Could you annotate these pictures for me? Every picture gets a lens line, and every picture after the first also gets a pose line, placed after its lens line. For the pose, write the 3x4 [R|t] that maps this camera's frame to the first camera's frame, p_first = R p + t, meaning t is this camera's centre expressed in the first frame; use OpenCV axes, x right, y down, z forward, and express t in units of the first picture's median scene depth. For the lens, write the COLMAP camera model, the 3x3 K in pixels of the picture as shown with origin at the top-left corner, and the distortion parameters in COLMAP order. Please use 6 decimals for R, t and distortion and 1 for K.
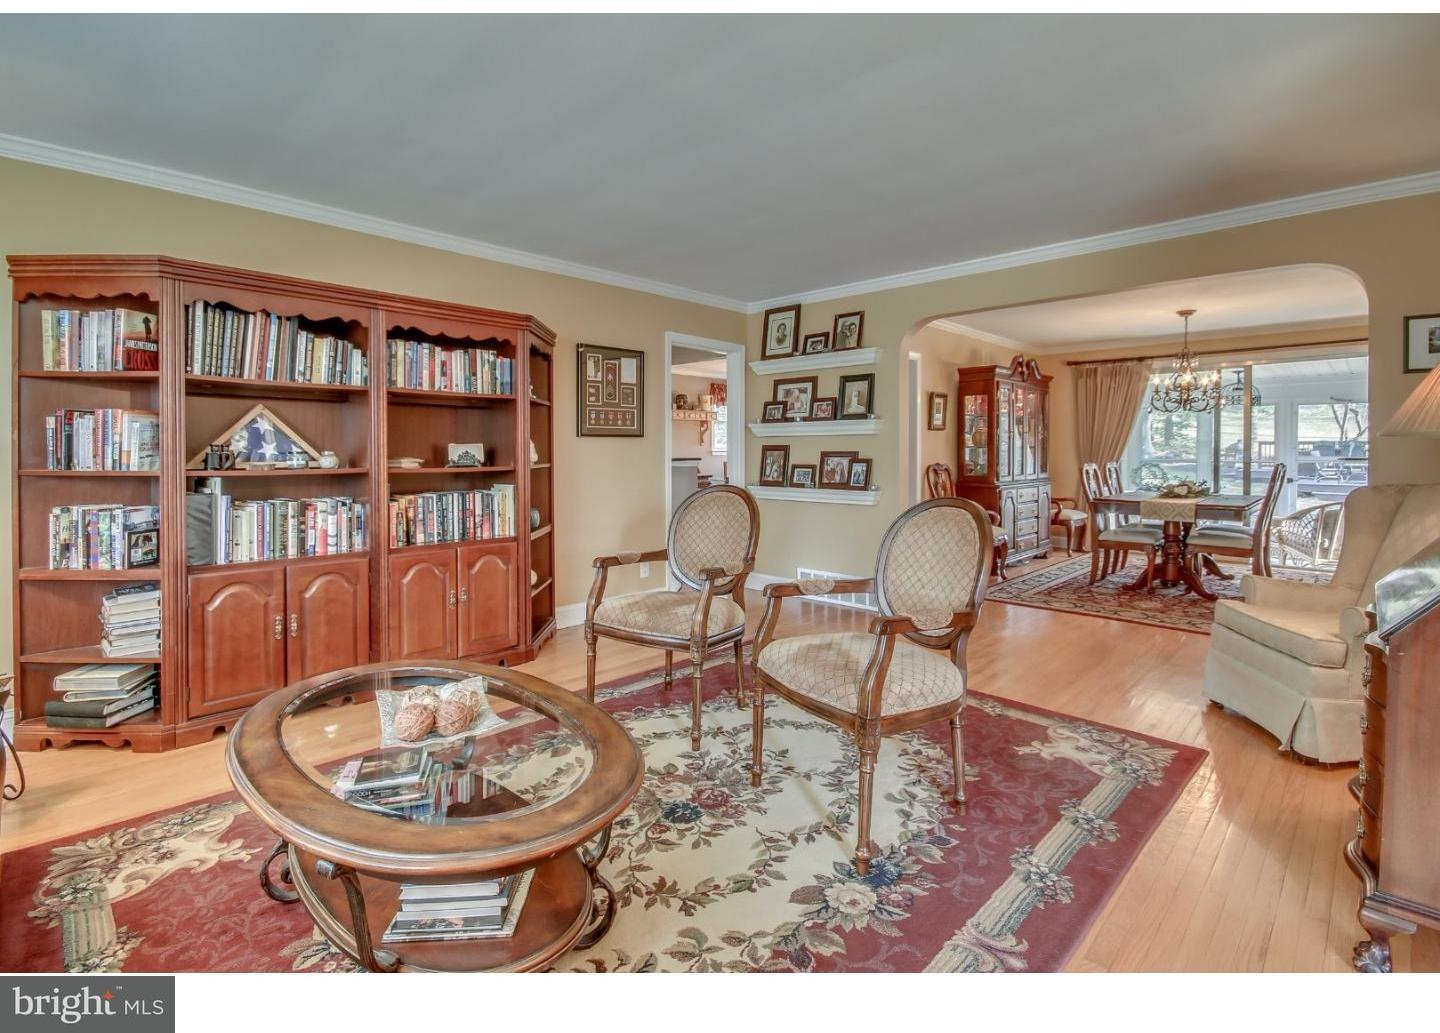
lens RADIAL K [[679.7, 0, 717.8], [0, 679.7, 463.6], [0, 0, 1]] dist [-0.013841, -0.004131]
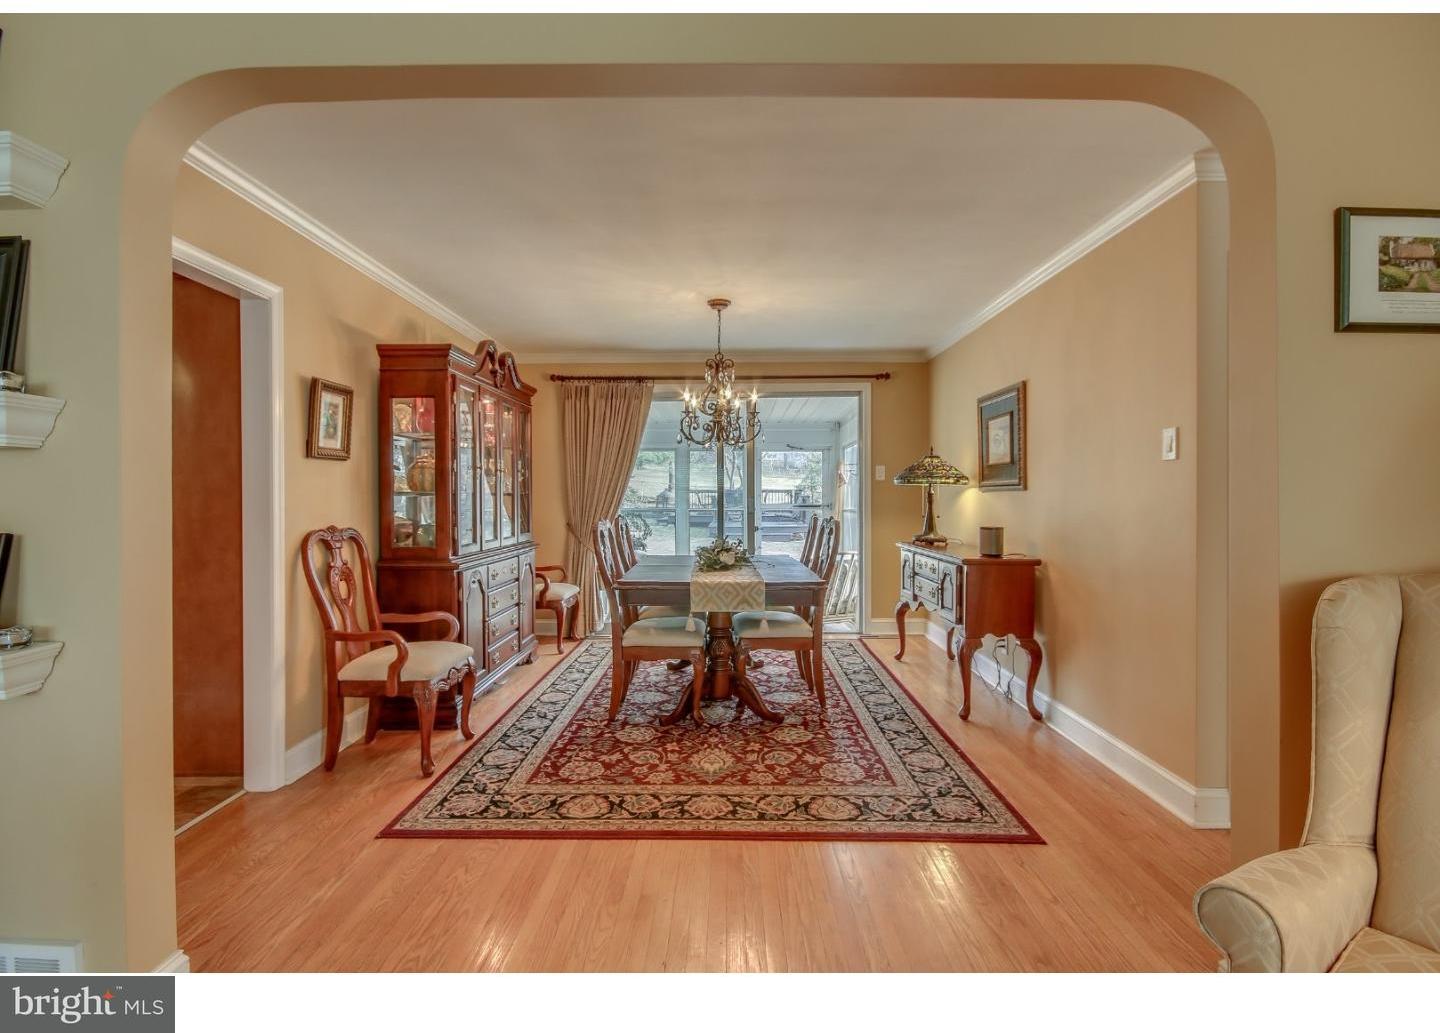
lens RADIAL K [[679.7, 0, 725.8], [0, 679.7, 501.5], [0, 0, 1]] dist [-0.013841, -0.004131]
pose [[0.718464, -0.006394, 0.695535, 0.188343], [0.017231, 0.999814, -0.008608, -0.009857], [-0.695351, 0.018169, 0.718441, 0.450928]]
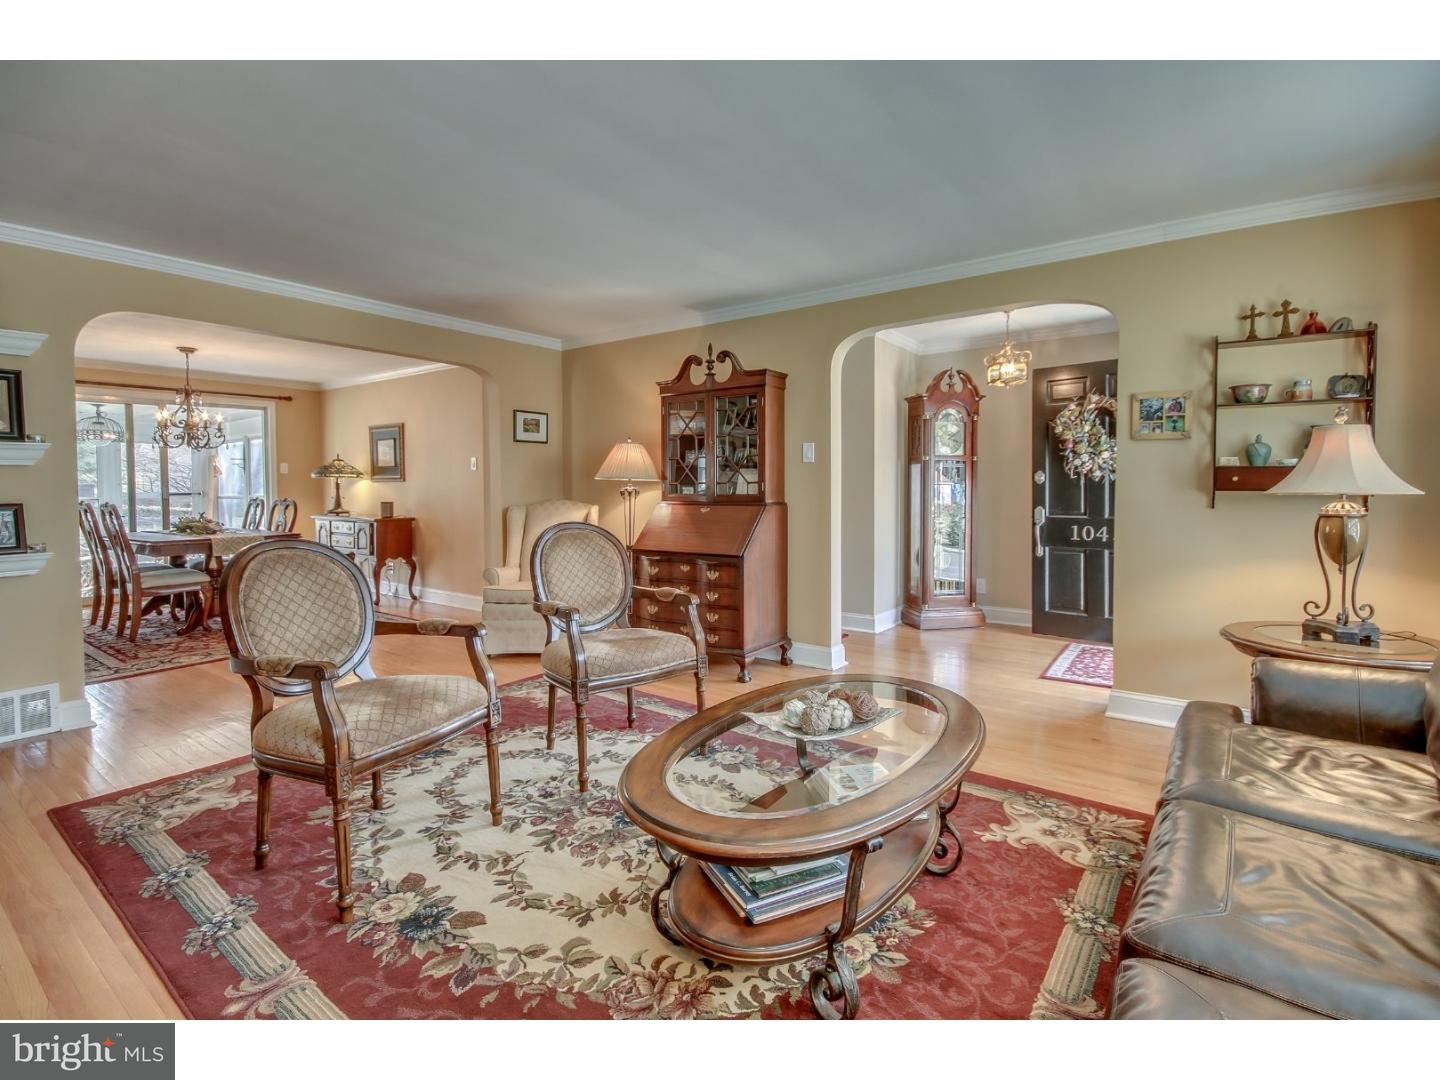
lens RADIAL K [[671.9, 0, 728.7], [0, 671.9, 500.4], [0, 0, 1]] dist [-0.004178, -0.000612]
pose [[-0.143002, -0.025229, 0.989401, -0.376358], [0.025565, 0.999247, 0.029175, -0.008349], [-0.989392, 0.029466, -0.142250, 0.326178]]
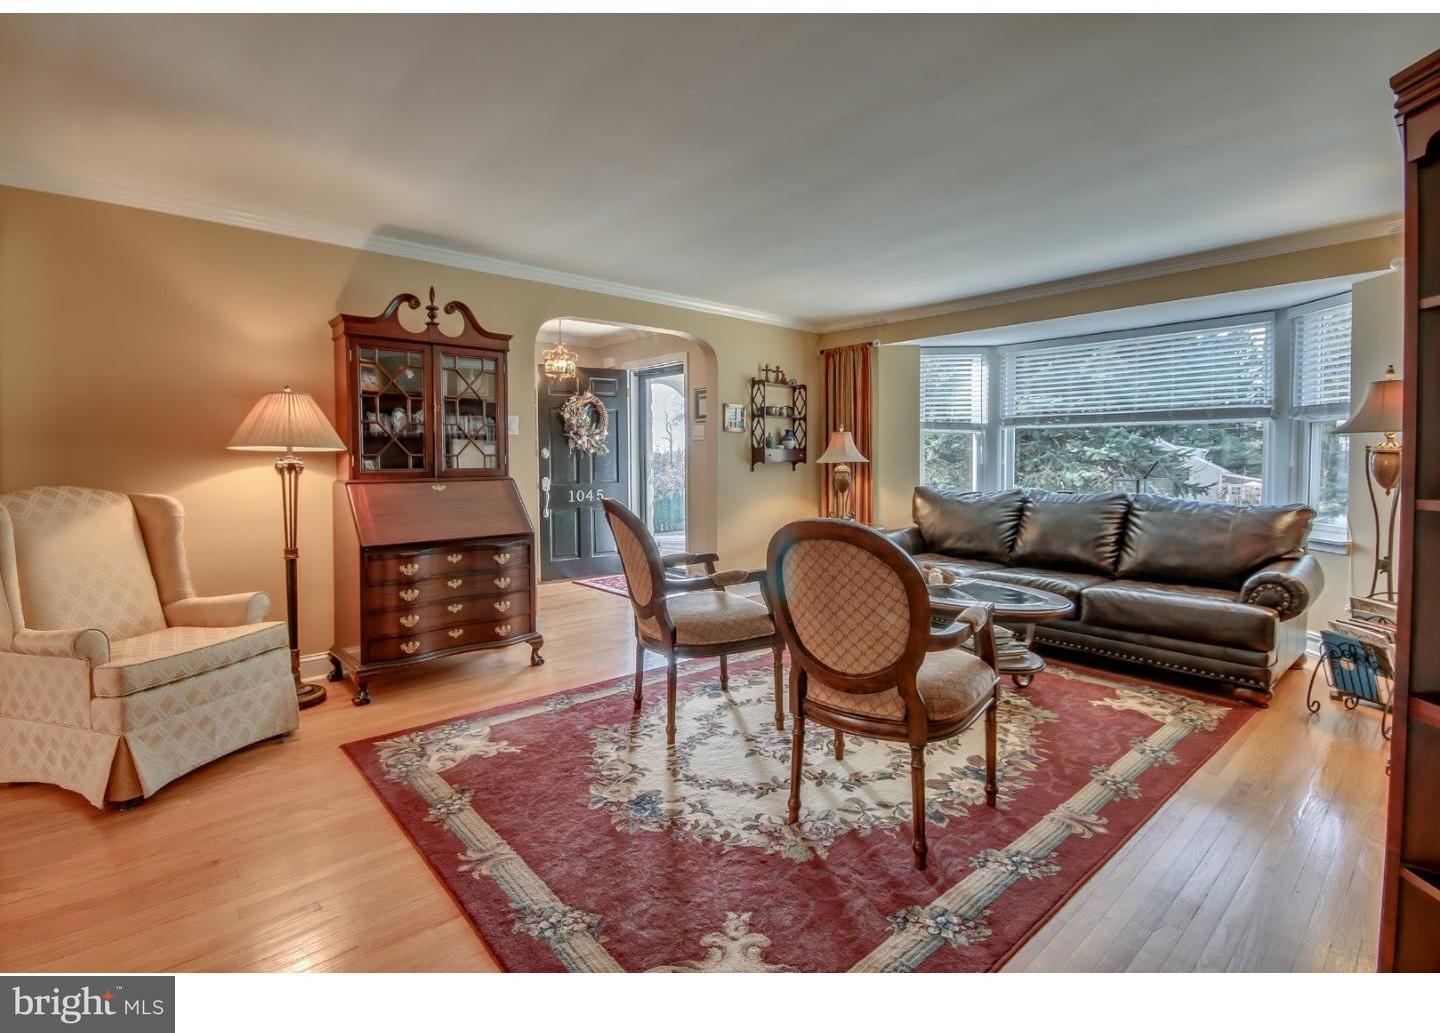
lens RADIAL K [[679.7, 0, 699.1], [0, 679.7, 472.0], [0, 0, 1]] dist [-0.013841, -0.004131]
pose [[-0.995524, -0.000800, 0.094505, 0.031562], [0.002989, 0.999197, 0.039943, -0.014394], [-0.094461, 0.040047, -0.994723, 0.797904]]
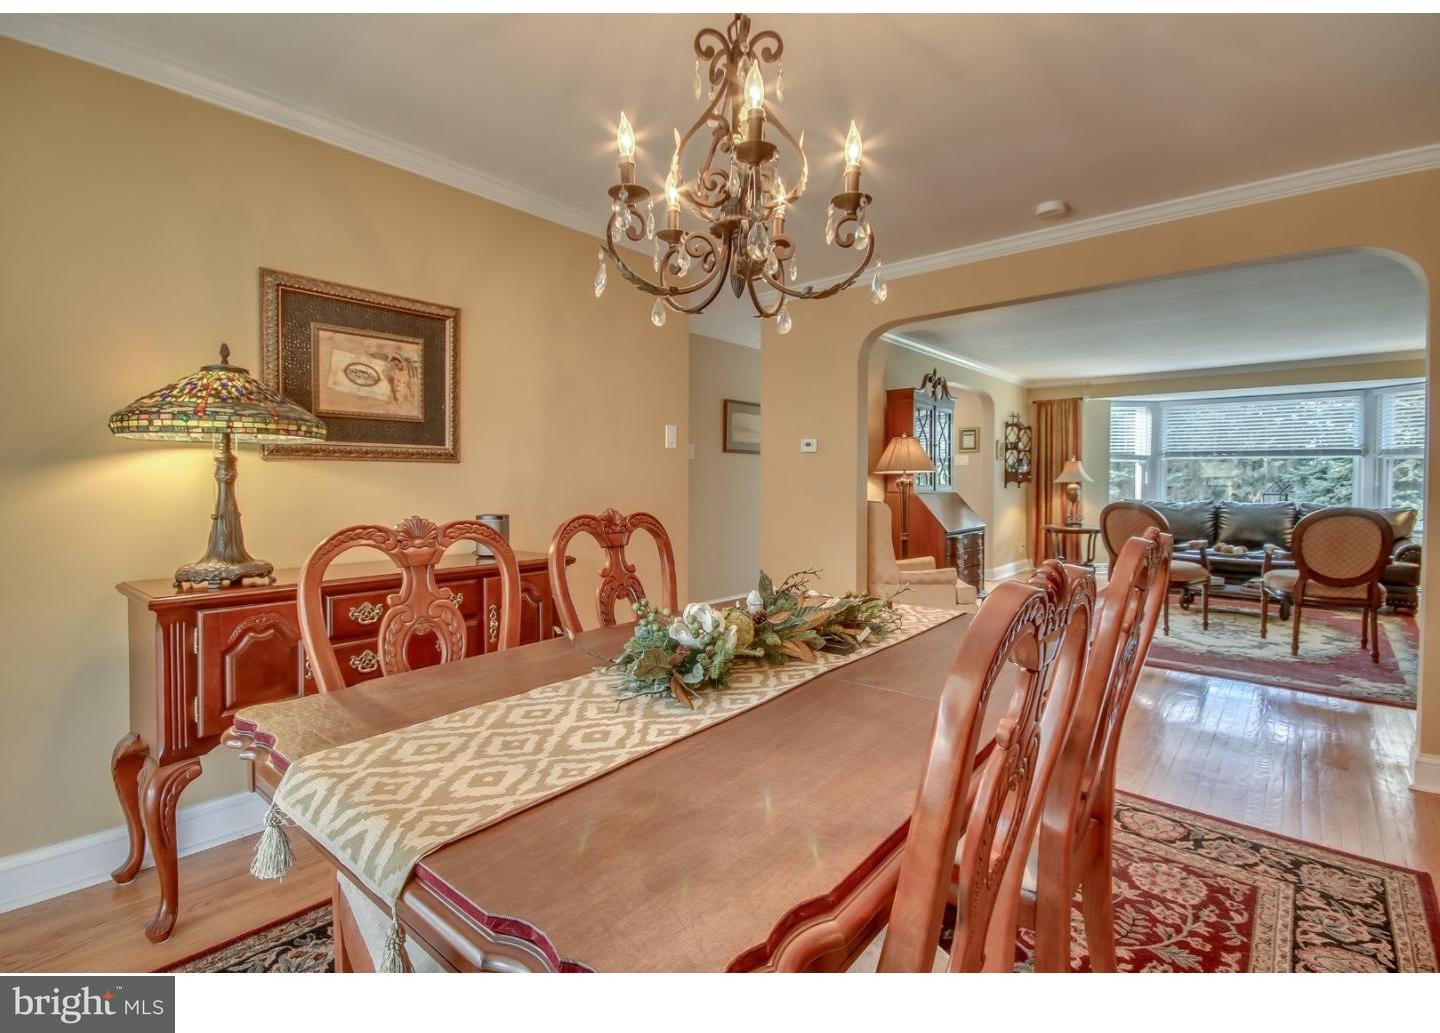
lens RADIAL K [[679.7, 0, 705.3], [0, 679.7, 482.5], [0, 0, 1]] dist [-0.013841, -0.004131]
pose [[-0.998942, -0.006170, -0.045574, 0.644862], [-0.007516, 0.999539, 0.029413, -0.021736], [0.045372, 0.029724, -0.998528, 1.117199]]
